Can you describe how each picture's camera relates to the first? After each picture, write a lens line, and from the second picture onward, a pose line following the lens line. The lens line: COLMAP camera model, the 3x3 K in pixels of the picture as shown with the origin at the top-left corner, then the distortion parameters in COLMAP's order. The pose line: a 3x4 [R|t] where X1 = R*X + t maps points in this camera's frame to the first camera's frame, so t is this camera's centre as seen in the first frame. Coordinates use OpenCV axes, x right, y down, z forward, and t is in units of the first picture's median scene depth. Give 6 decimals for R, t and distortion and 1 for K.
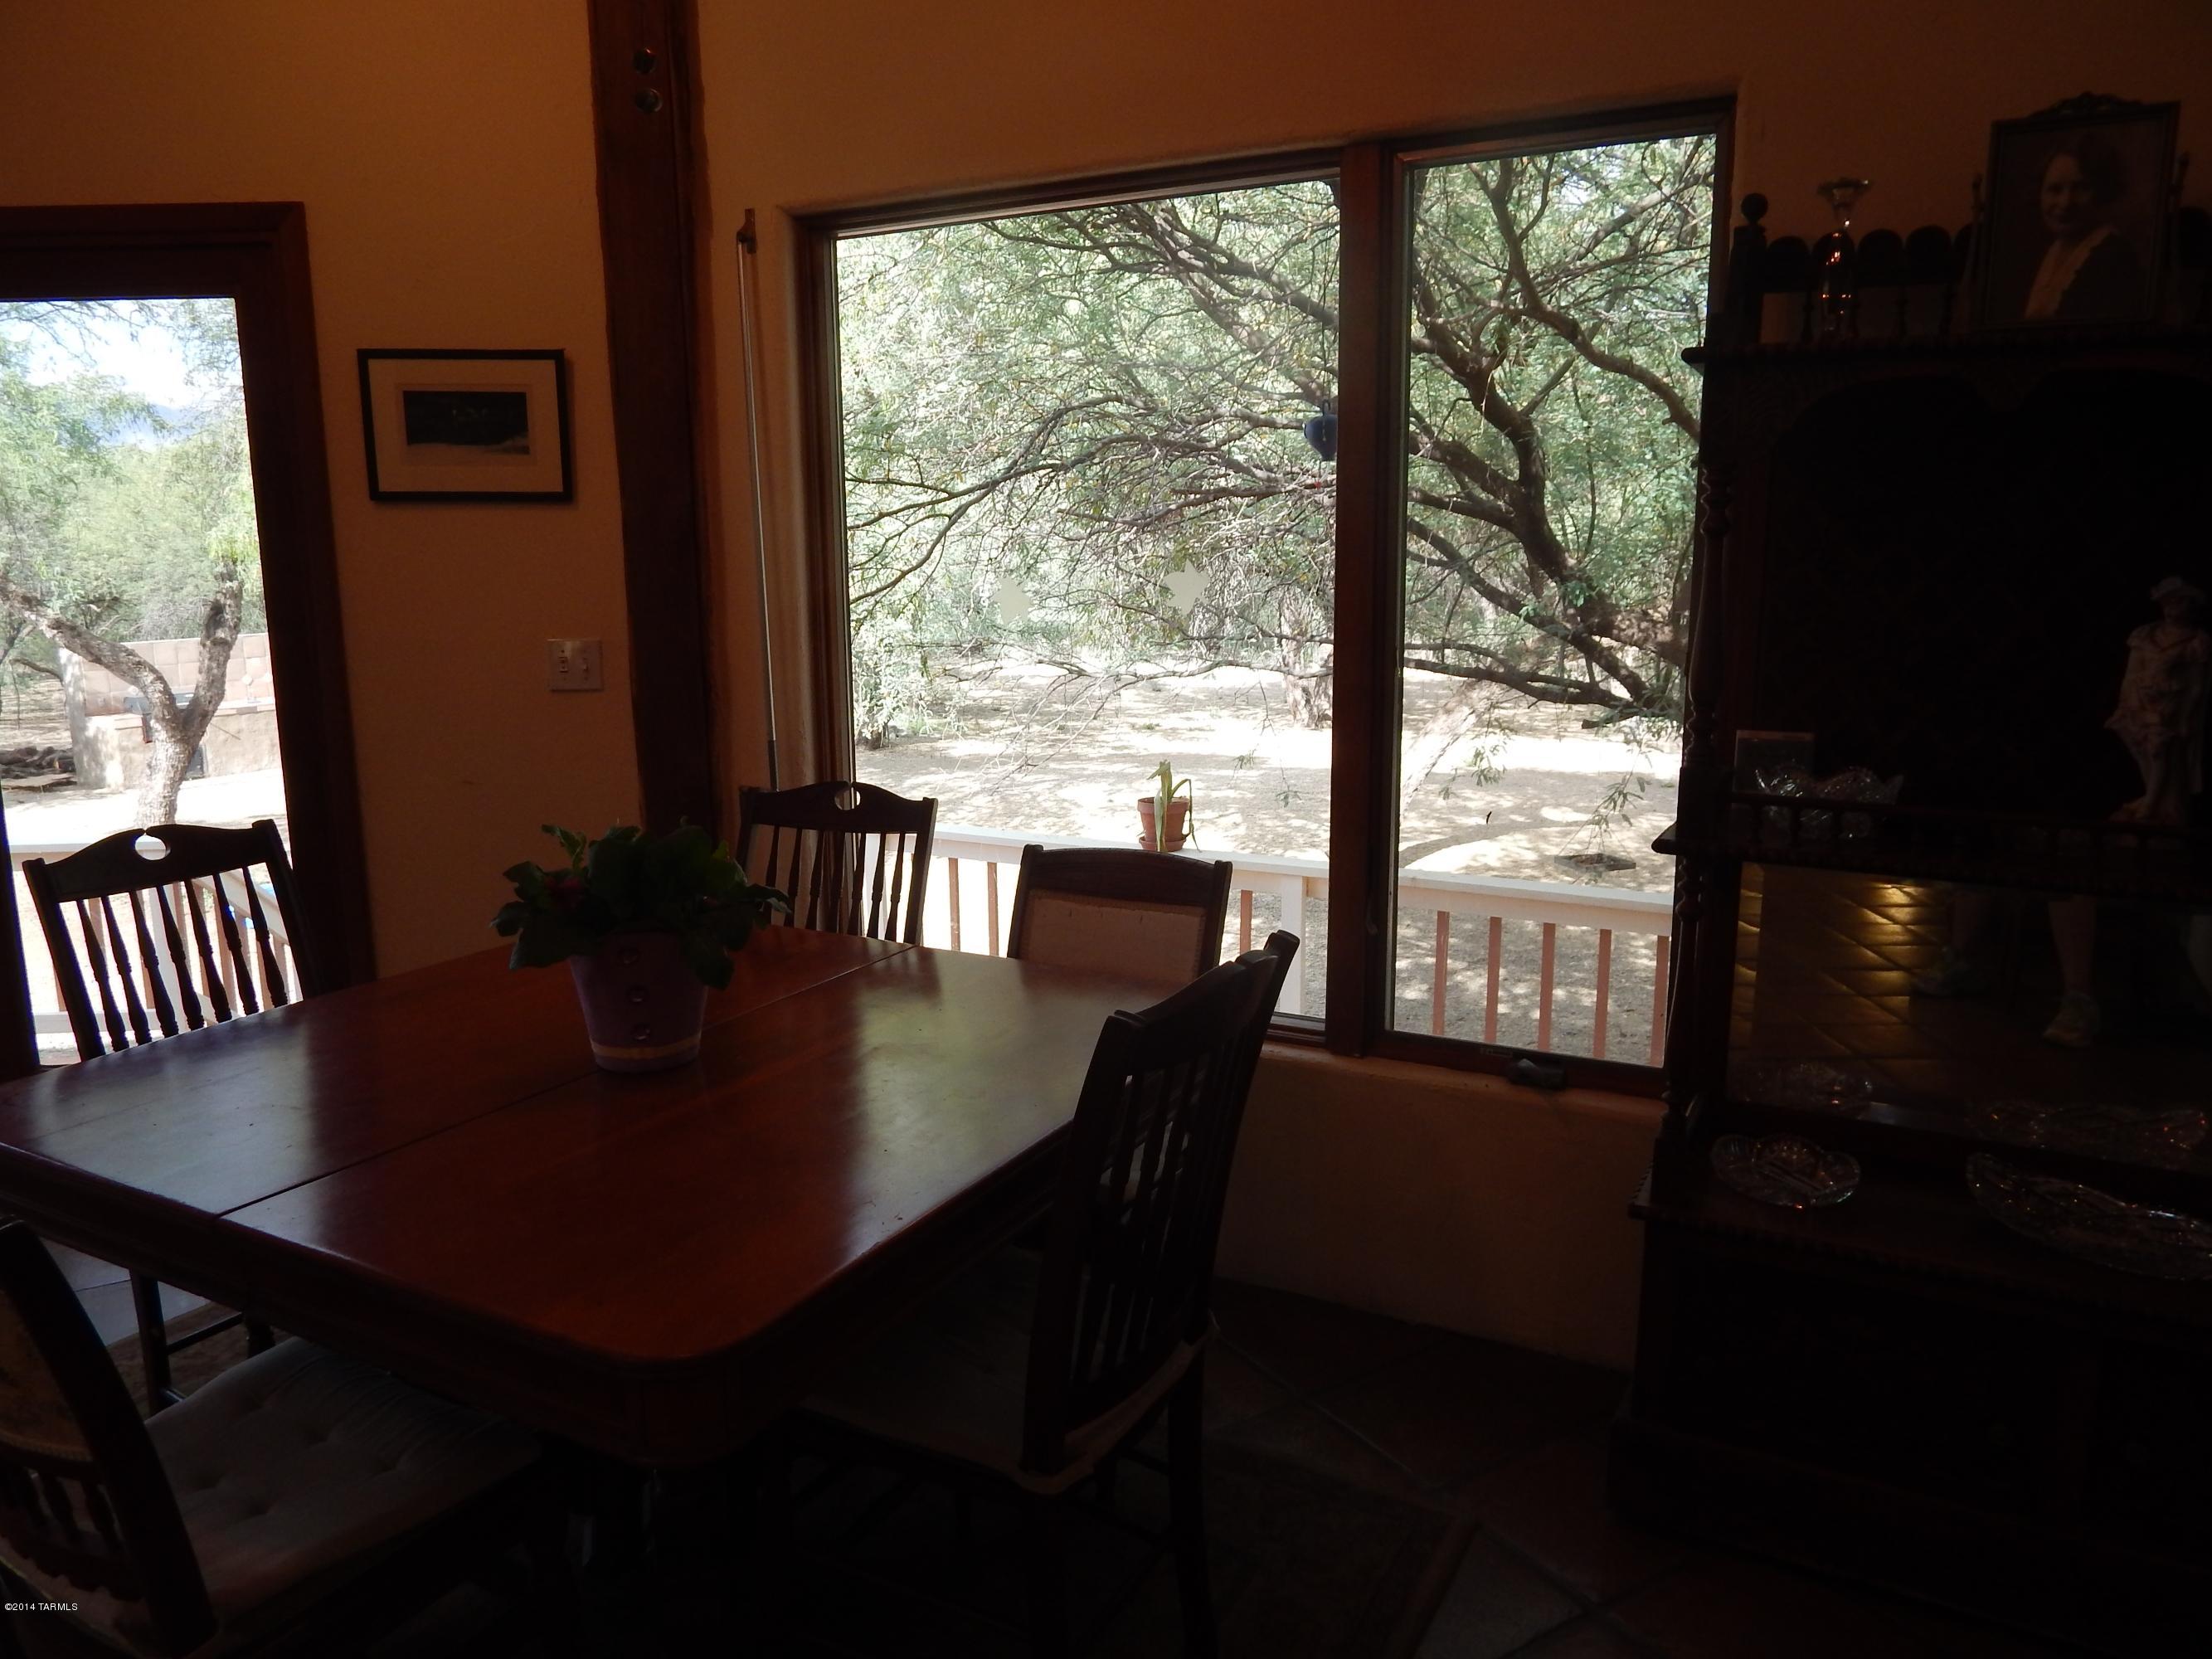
lens RADIAL K [[1566.8, 0, 1105.8], [0, 1566.8, 830.5], [0, 0, 1]] dist [-0.014986, -0.003067]
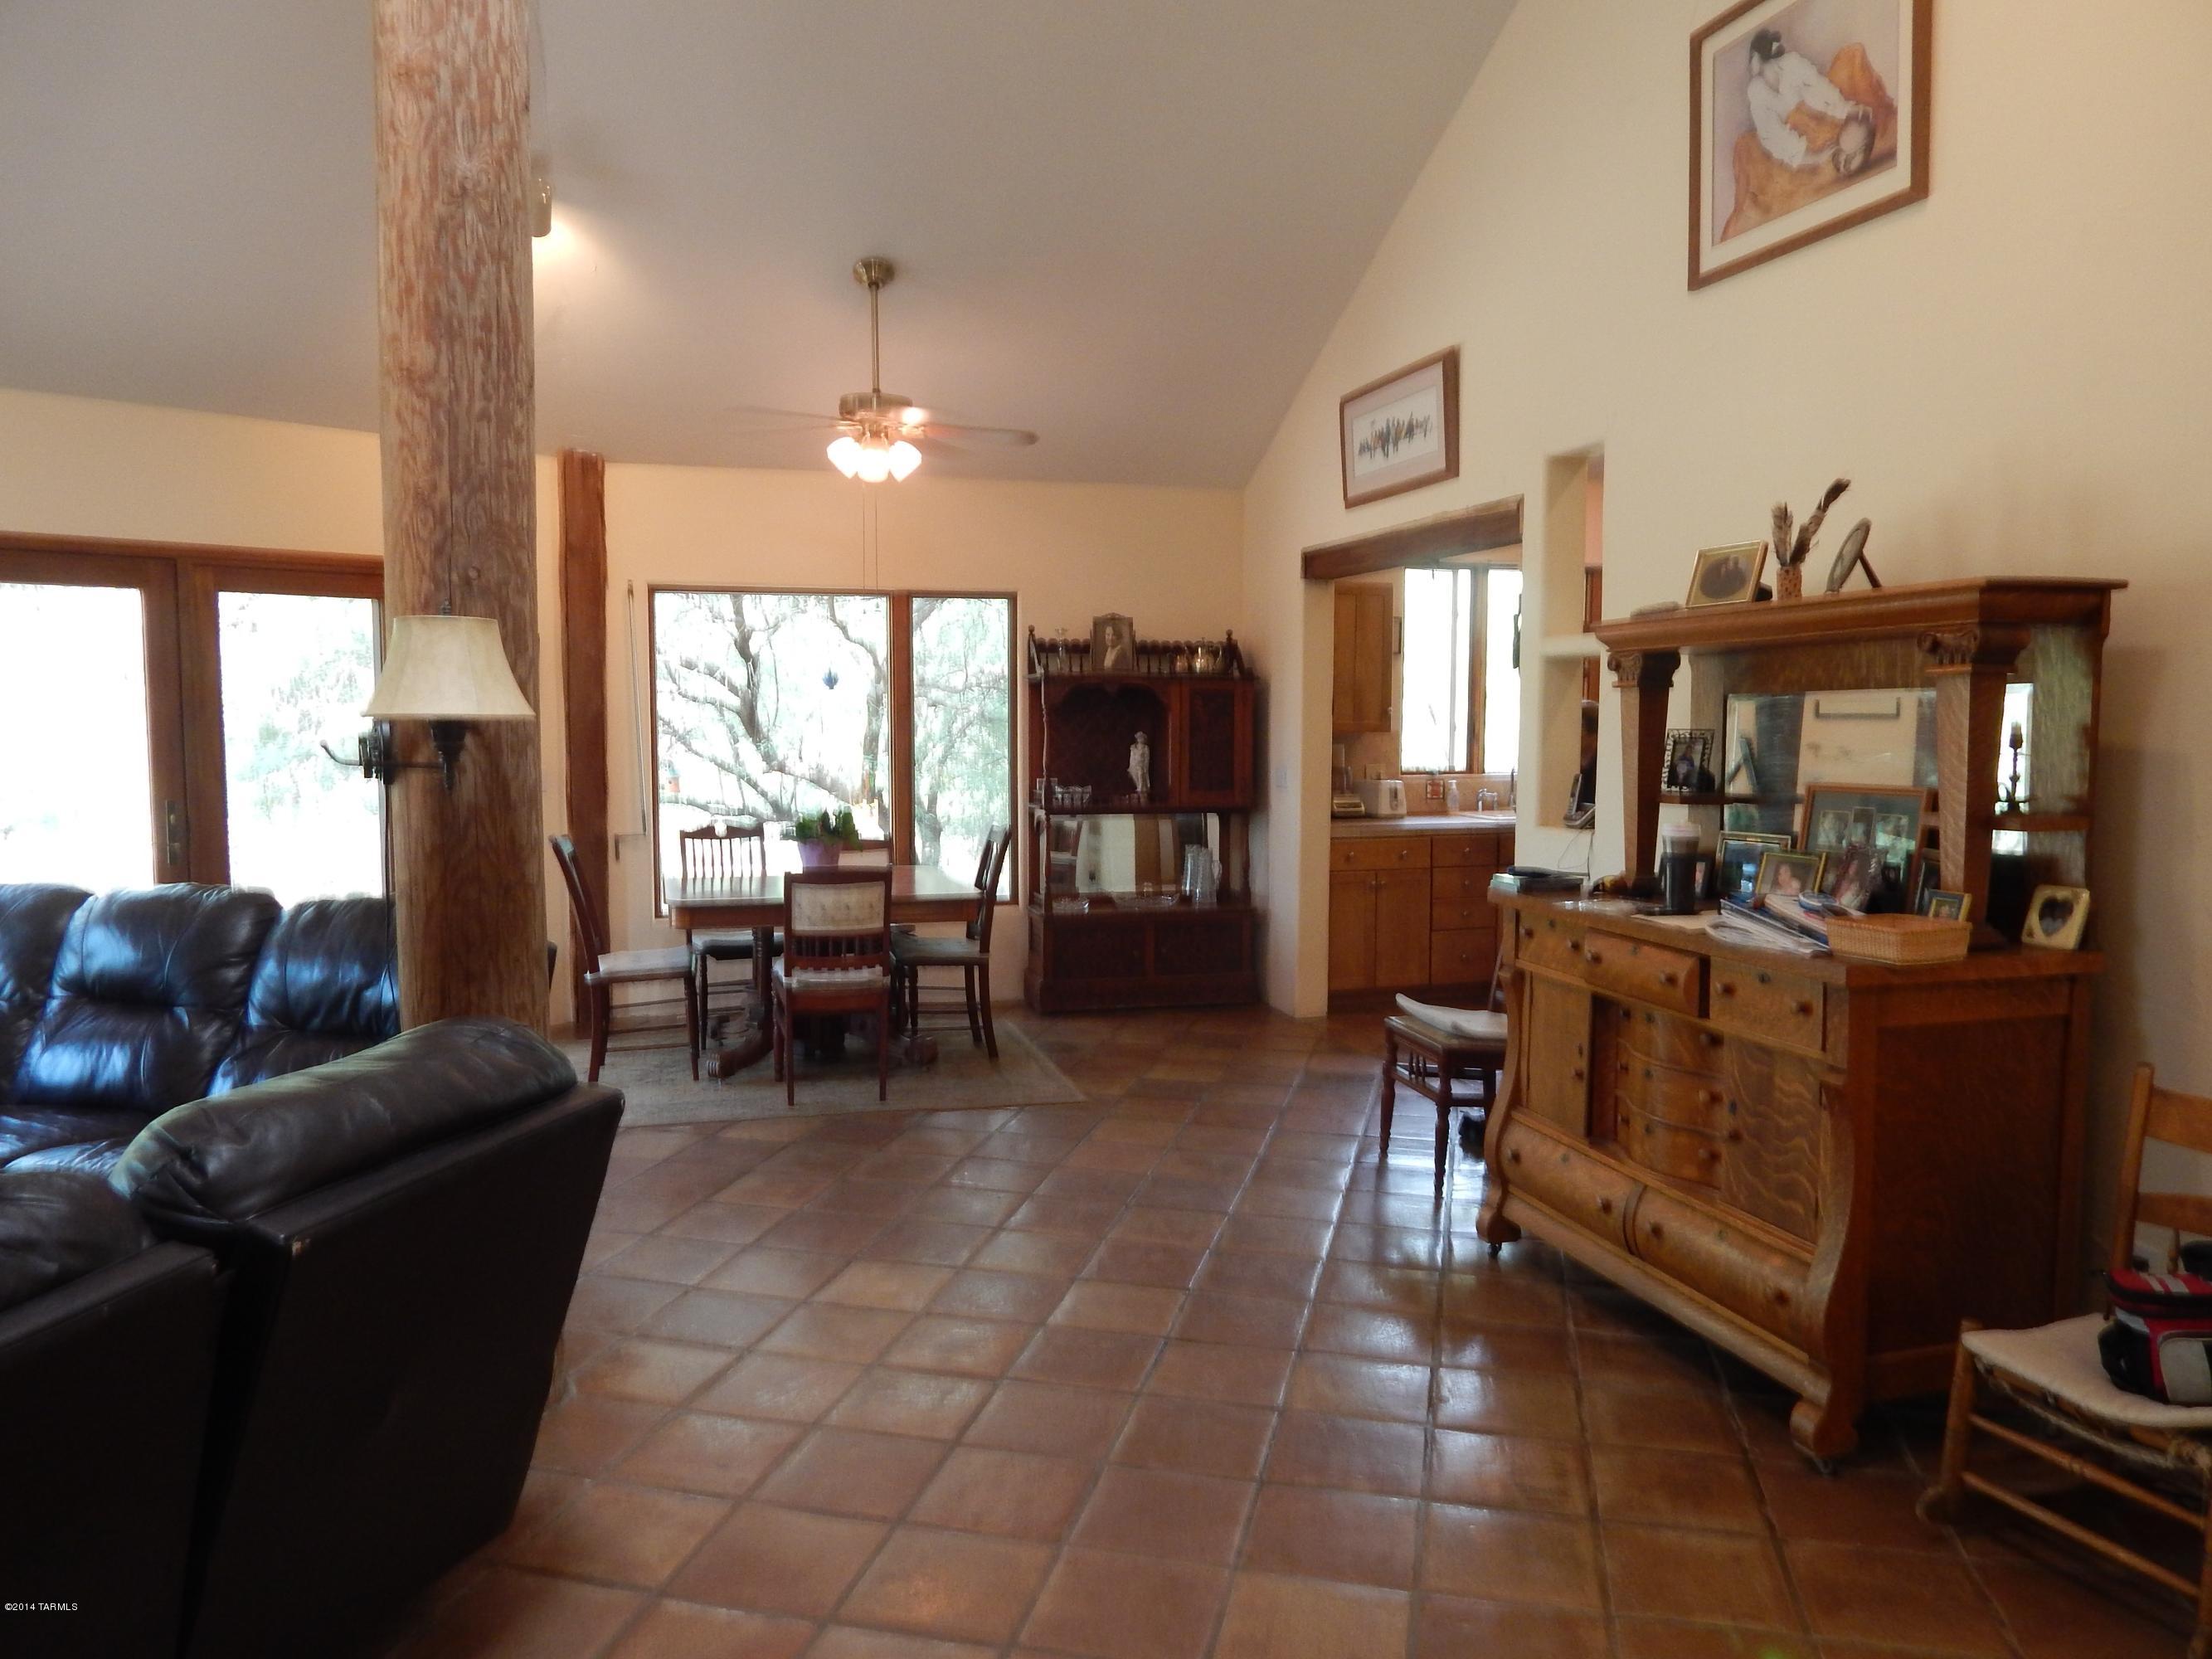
lens RADIAL K [[1566.8, 0, 1106.4], [0, 1566.8, 828.5], [0, 0, 1]] dist [-0.014986, -0.003067]
pose [[0.711108, -0.039677, 0.701963, -2.153440], [0.123011, 0.990028, -0.068654, 0.338028], [-0.692239, 0.135170, 0.708897, -1.714521]]
